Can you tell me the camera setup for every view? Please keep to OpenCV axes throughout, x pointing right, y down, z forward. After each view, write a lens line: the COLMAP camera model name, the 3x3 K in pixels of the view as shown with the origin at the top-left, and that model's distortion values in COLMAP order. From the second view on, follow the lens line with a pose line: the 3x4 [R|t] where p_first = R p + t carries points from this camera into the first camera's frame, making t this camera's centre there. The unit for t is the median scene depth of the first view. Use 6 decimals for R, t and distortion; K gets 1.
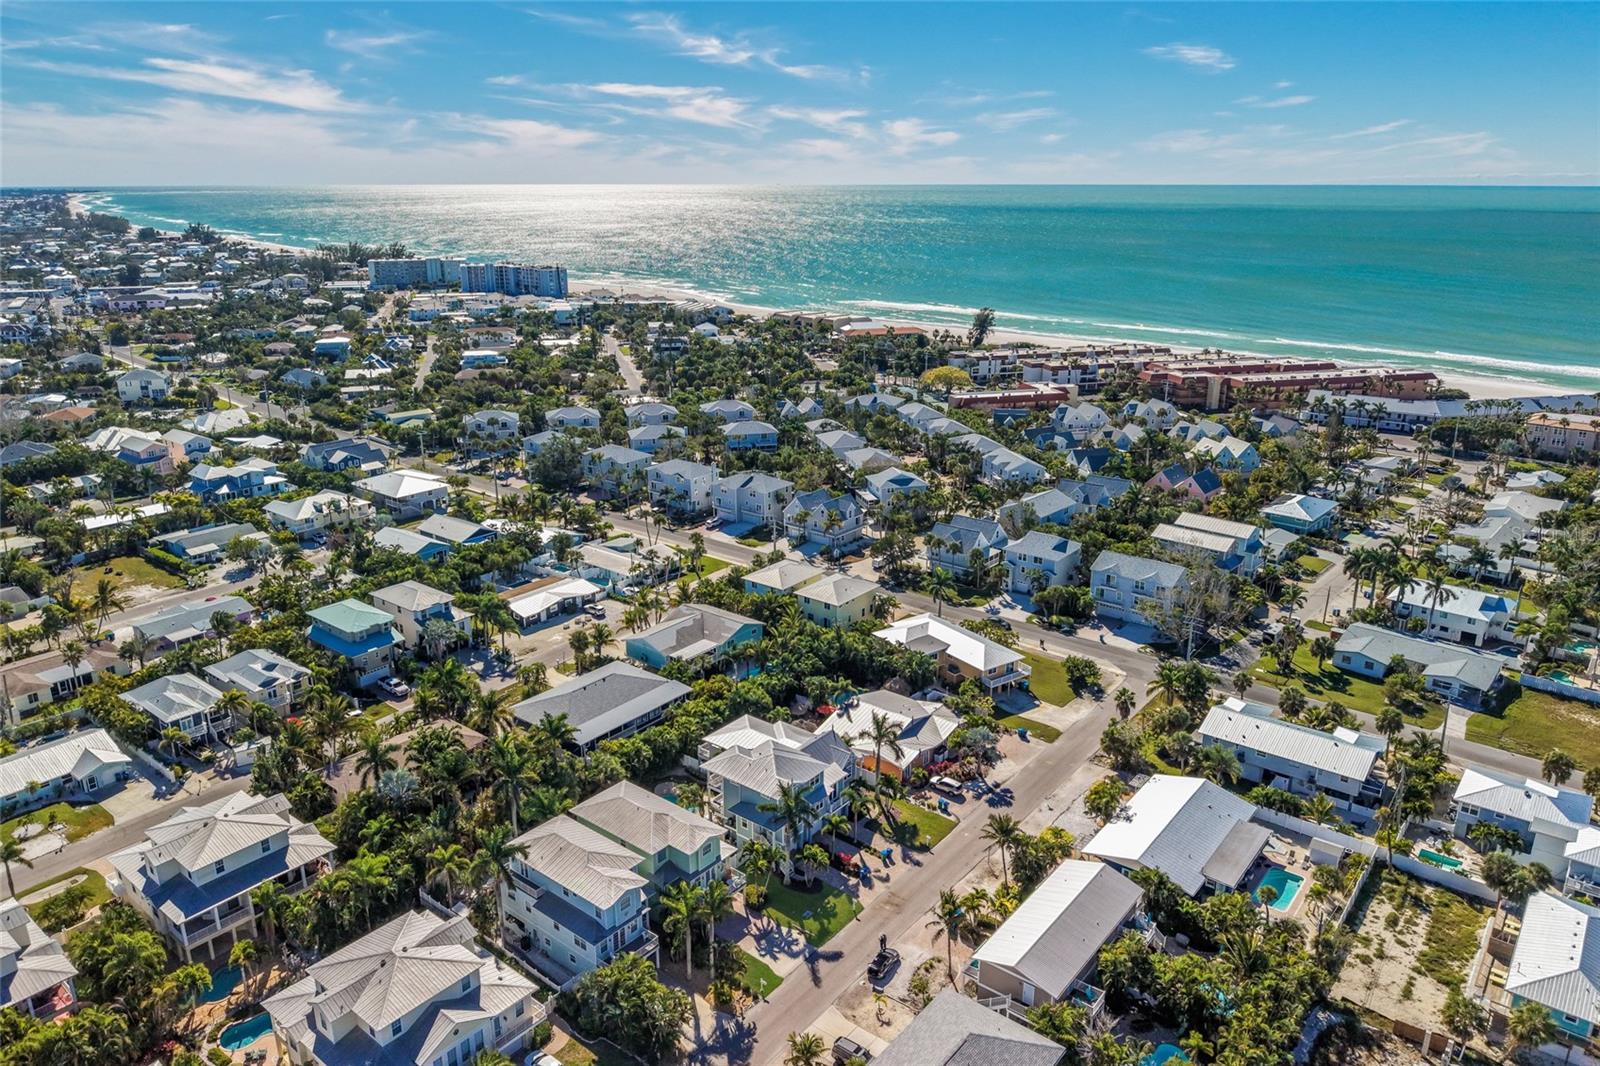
lens RADIAL K [[1098.2, 0, 777.3], [0, 1098.2, 535.3], [0, 0, 1]] dist [0.057578, -0.077108]
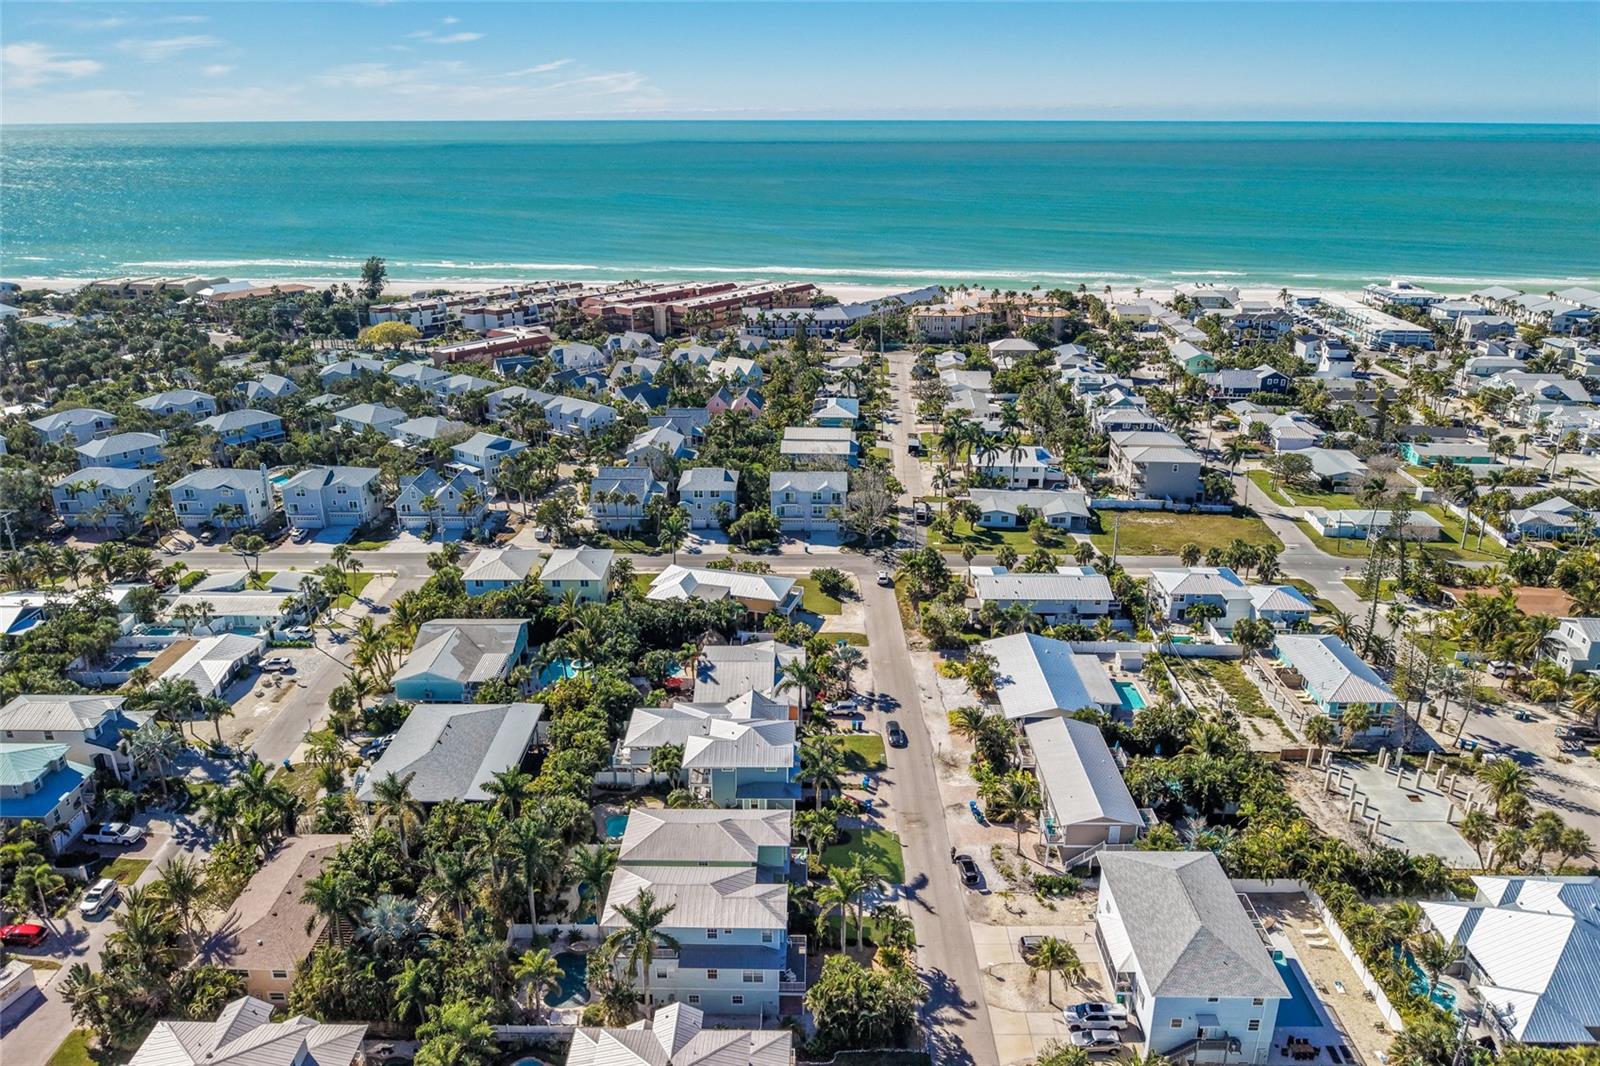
lens RADIAL K [[1098.2, 0, 777.3], [0, 1098.2, 535.3], [0, 0, 1]] dist [0.057578, -0.077108]
pose [[0.788485, -0.222645, 0.573342, -0.328542], [0.192753, 0.974671, 0.113411, -0.046444], [-0.584070, 0.021090, 0.811429, 0.131524]]
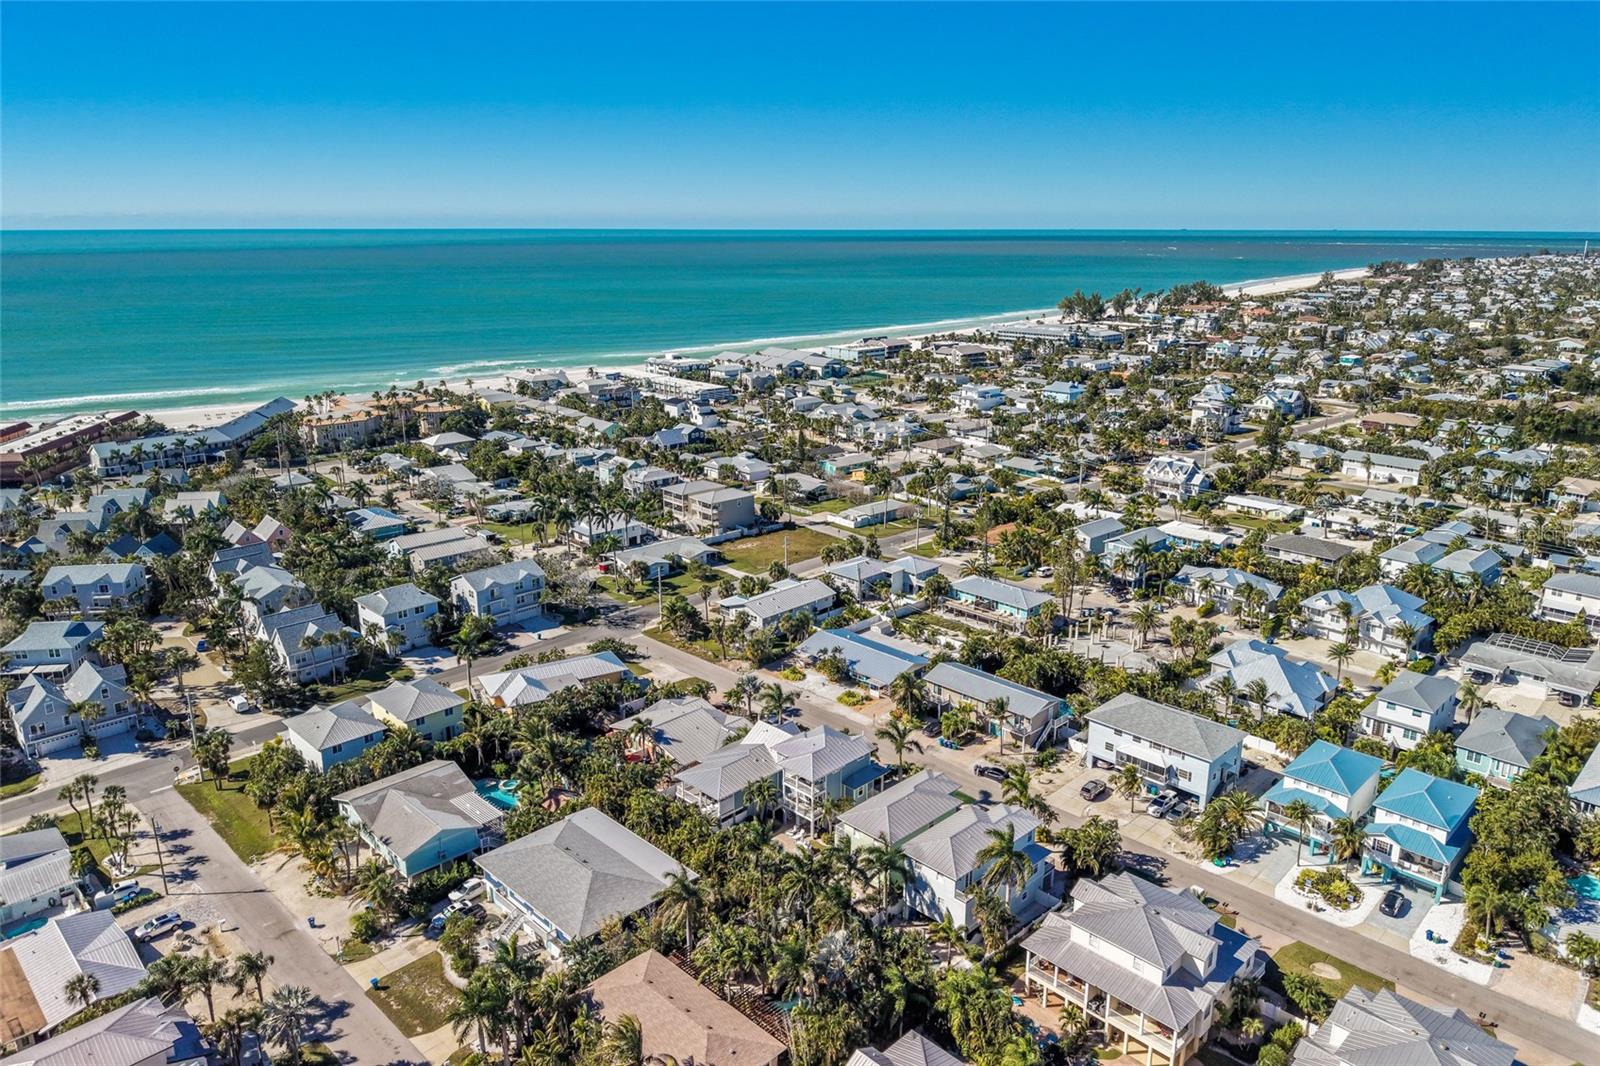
lens RADIAL K [[1098.2, 0, 777.3], [0, 1098.2, 535.3], [0, 0, 1]] dist [0.057578, -0.077108]
pose [[0.114293, -0.276525, 0.954186, -0.670225], [0.309786, 0.922509, 0.230239, -0.172231], [-0.943912, 0.269279, 0.191100, 0.507062]]
